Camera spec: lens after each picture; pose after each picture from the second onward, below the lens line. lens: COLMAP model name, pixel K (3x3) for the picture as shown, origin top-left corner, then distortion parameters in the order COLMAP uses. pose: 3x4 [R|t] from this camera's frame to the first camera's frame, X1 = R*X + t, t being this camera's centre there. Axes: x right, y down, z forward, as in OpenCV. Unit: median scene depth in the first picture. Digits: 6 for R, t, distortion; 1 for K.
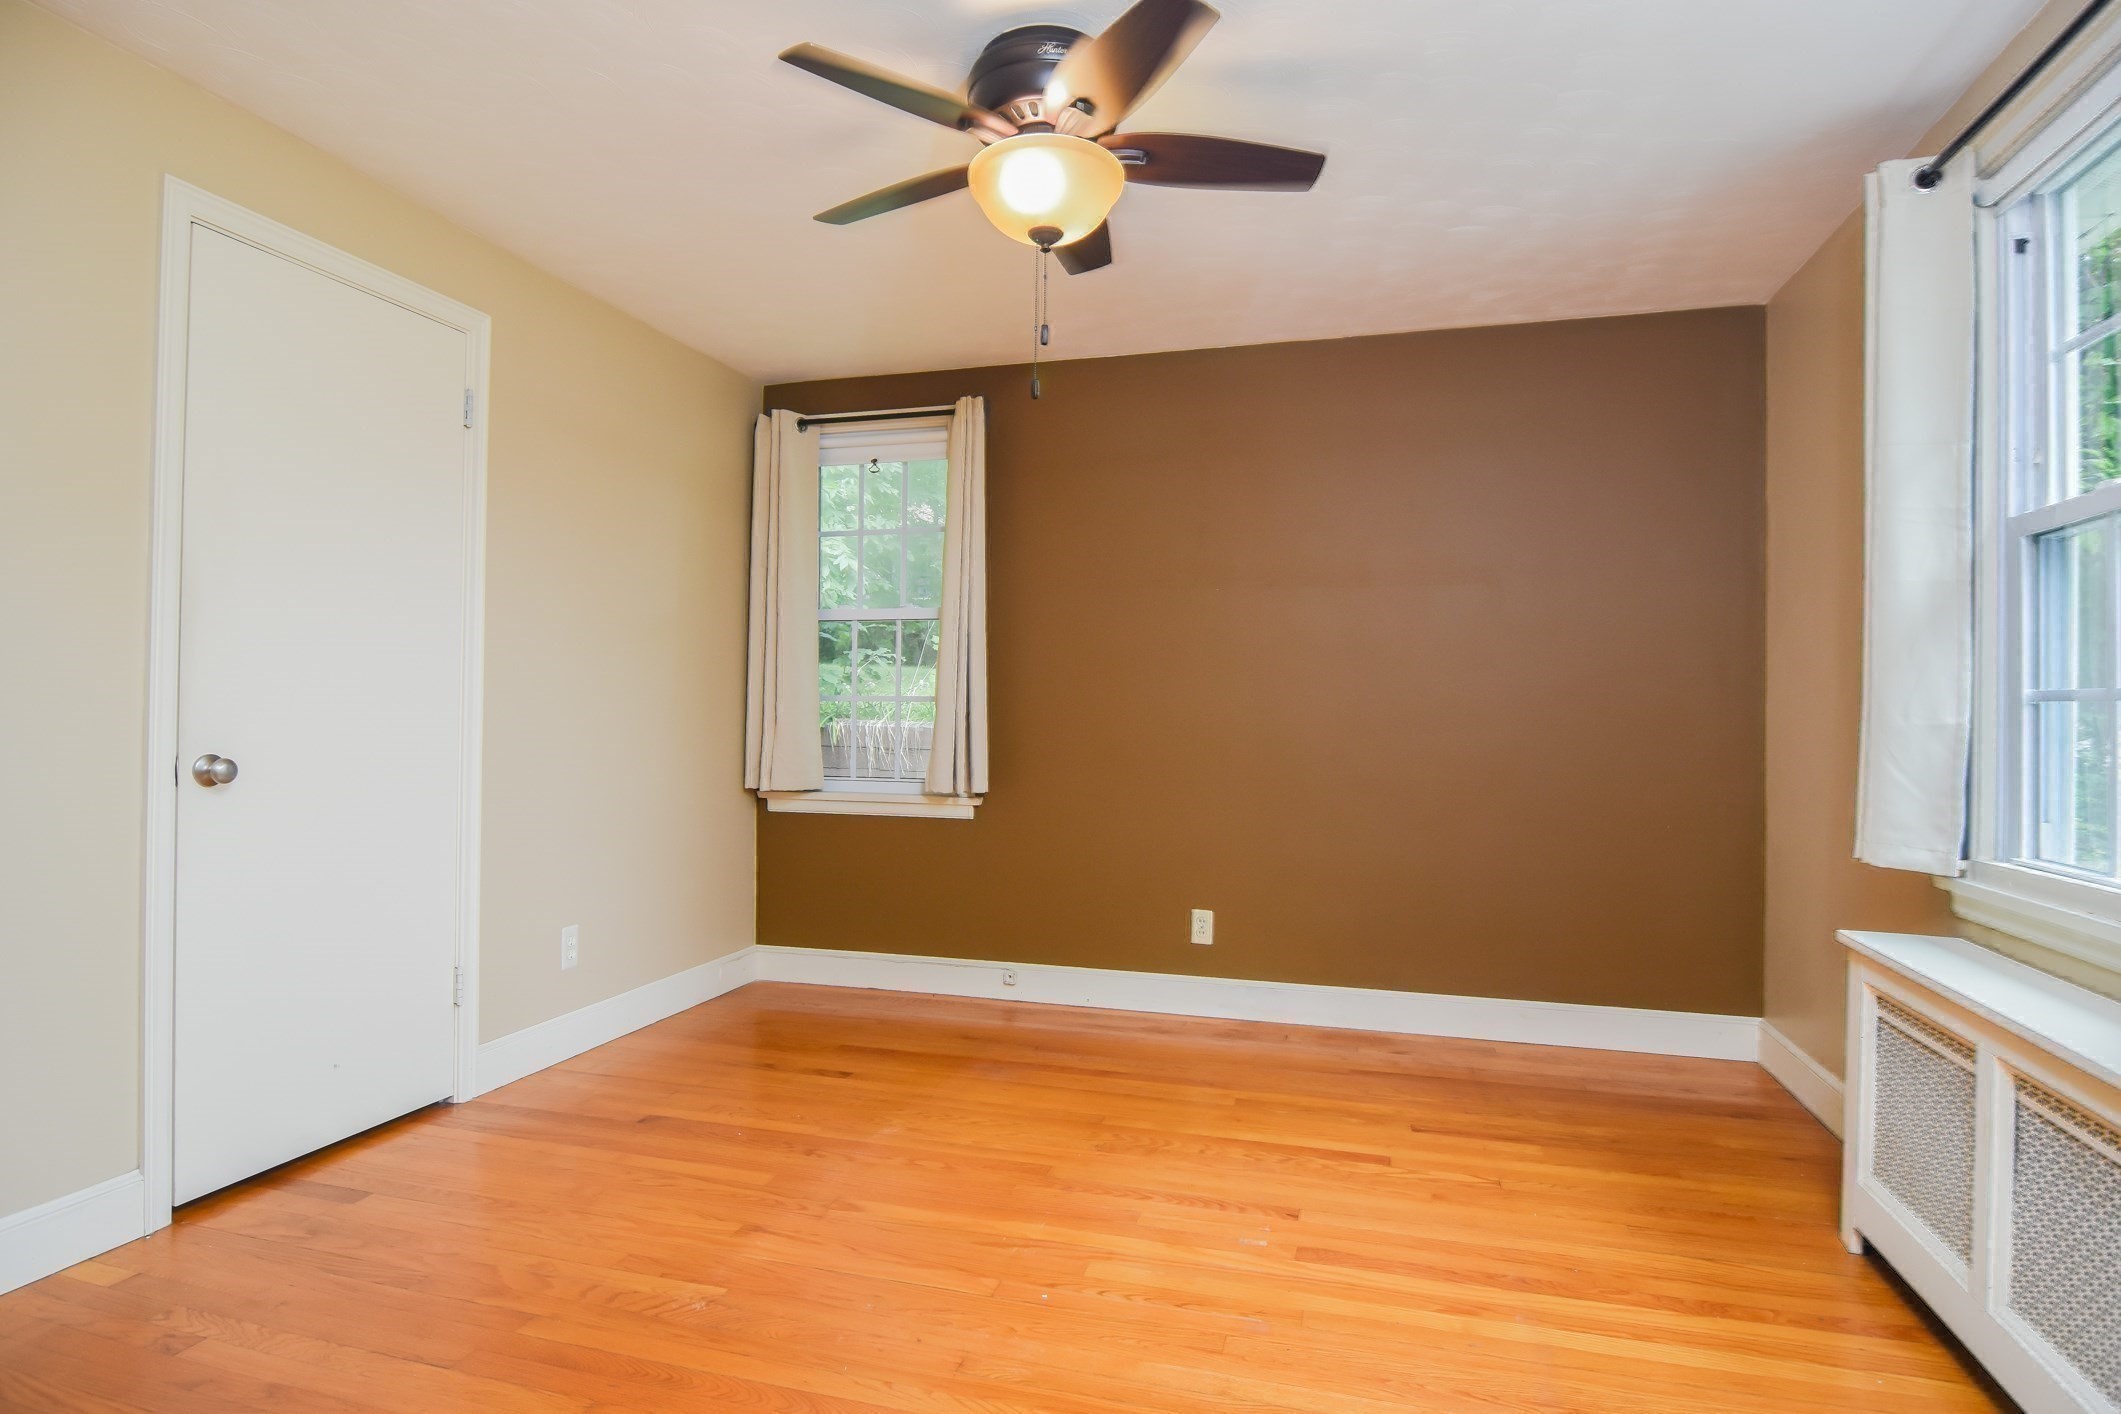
lens RADIAL K [[1143.8, 0, 1053.0], [0, 1143.8, 718.1], [0, 0, 1]] dist [-0.007542, -0.003344]
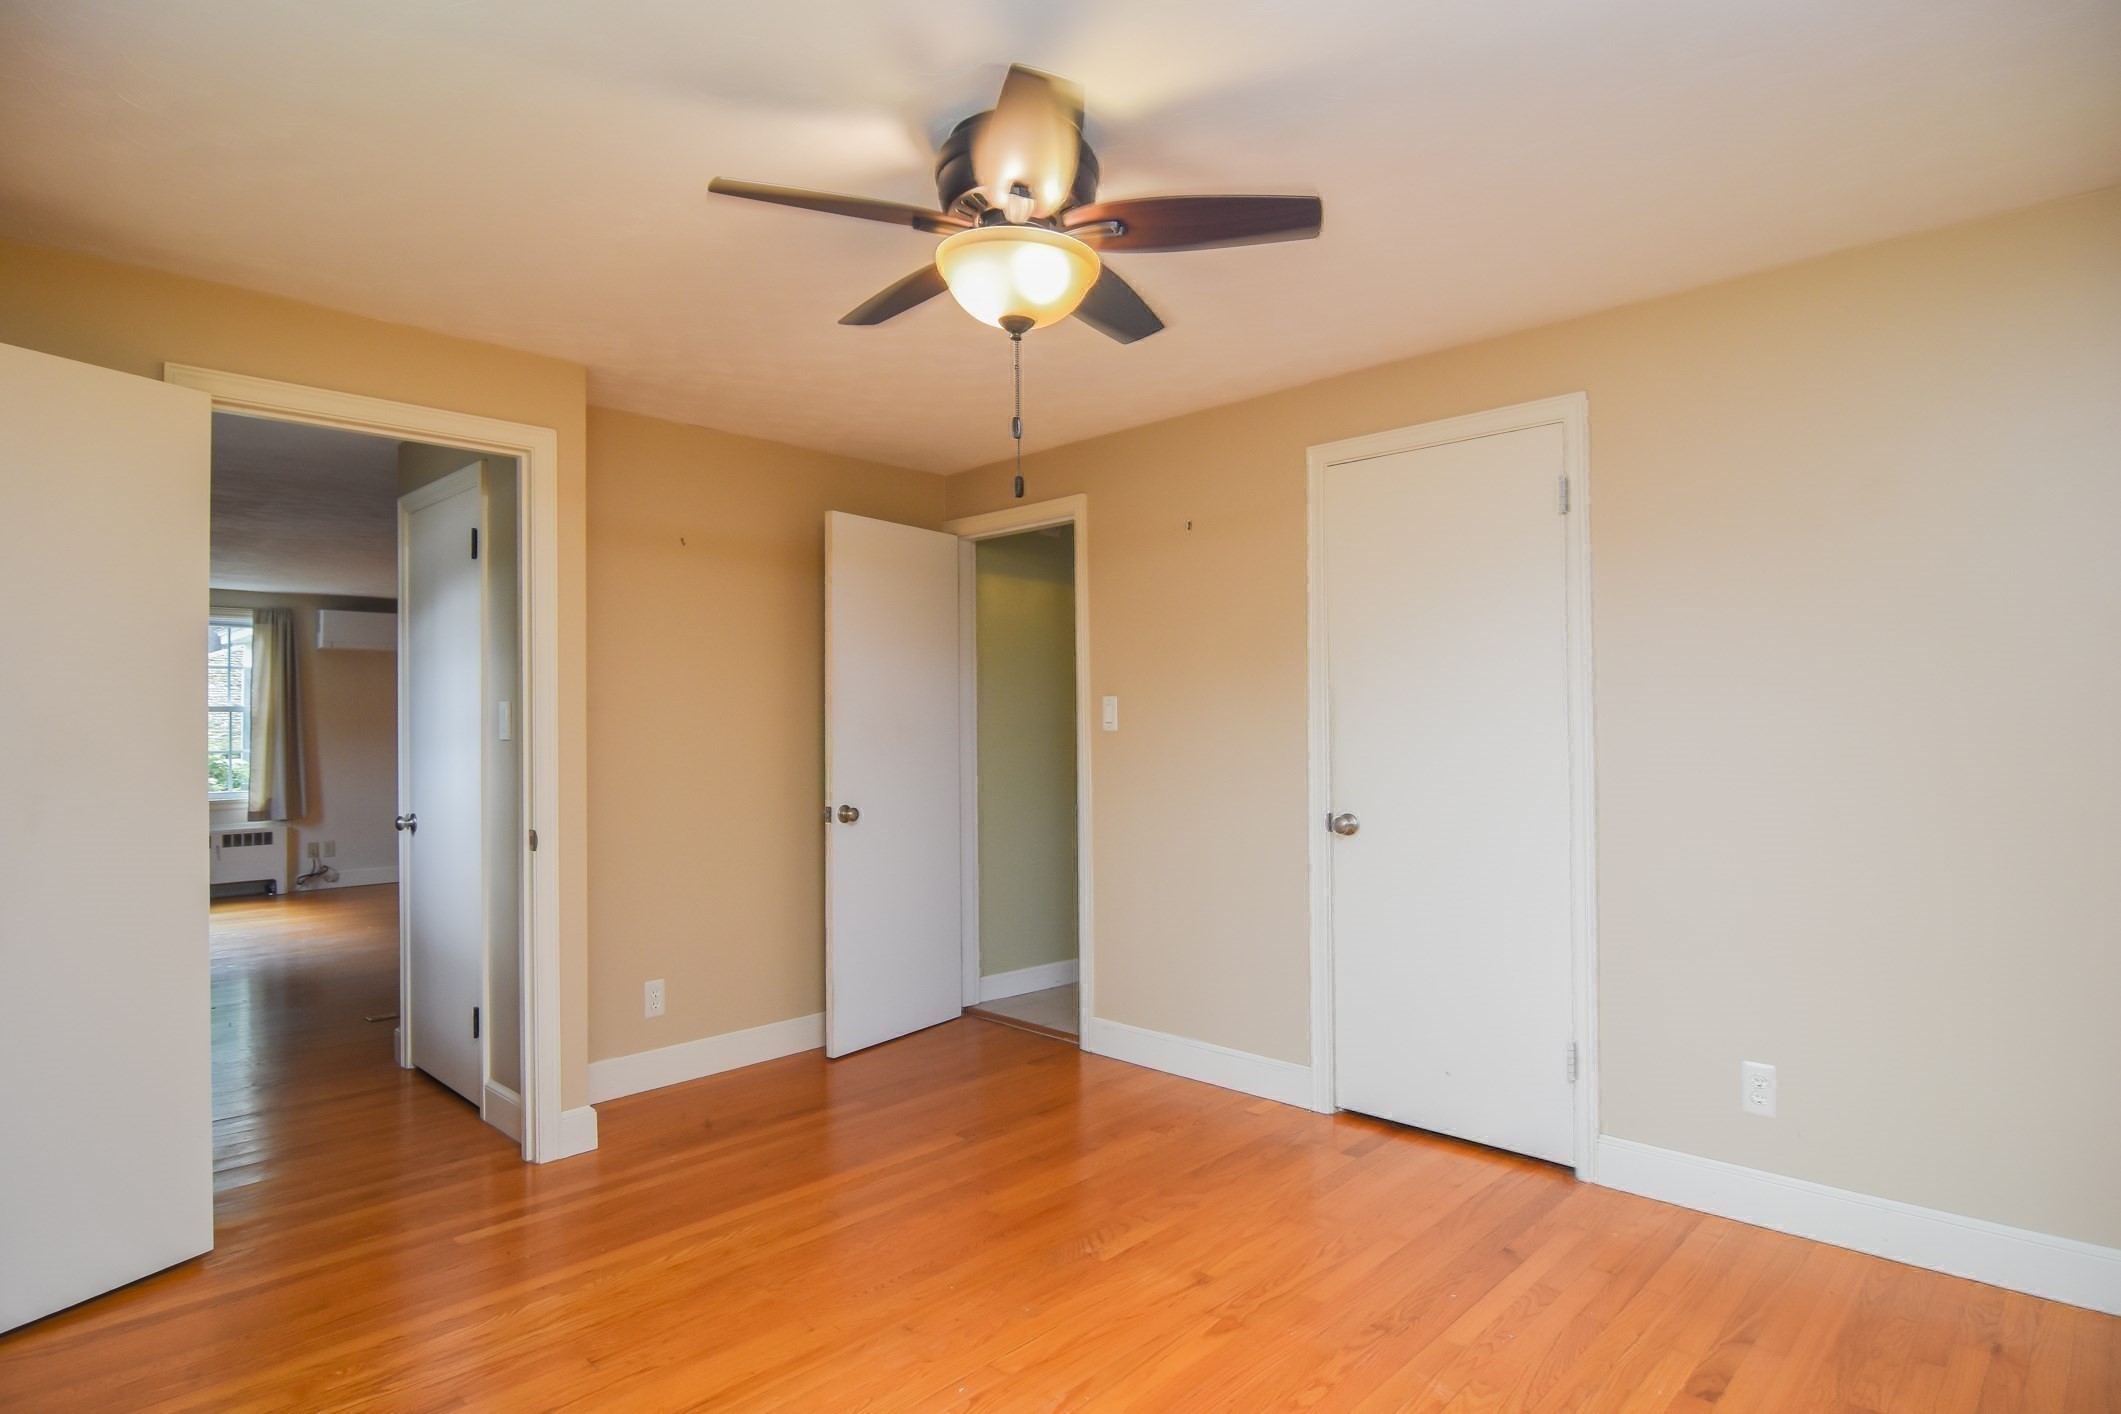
lens RADIAL K [[1143.8, 0, 1071.0], [0, 1143.8, 714.8], [0, 0, 1]] dist [-0.007542, -0.003344]
pose [[-0.475862, -0.022326, -0.879237, 0.721224], [-0.002345, 0.999706, -0.024116, -0.056923], [0.879517, -0.009414, -0.475774, 1.345364]]
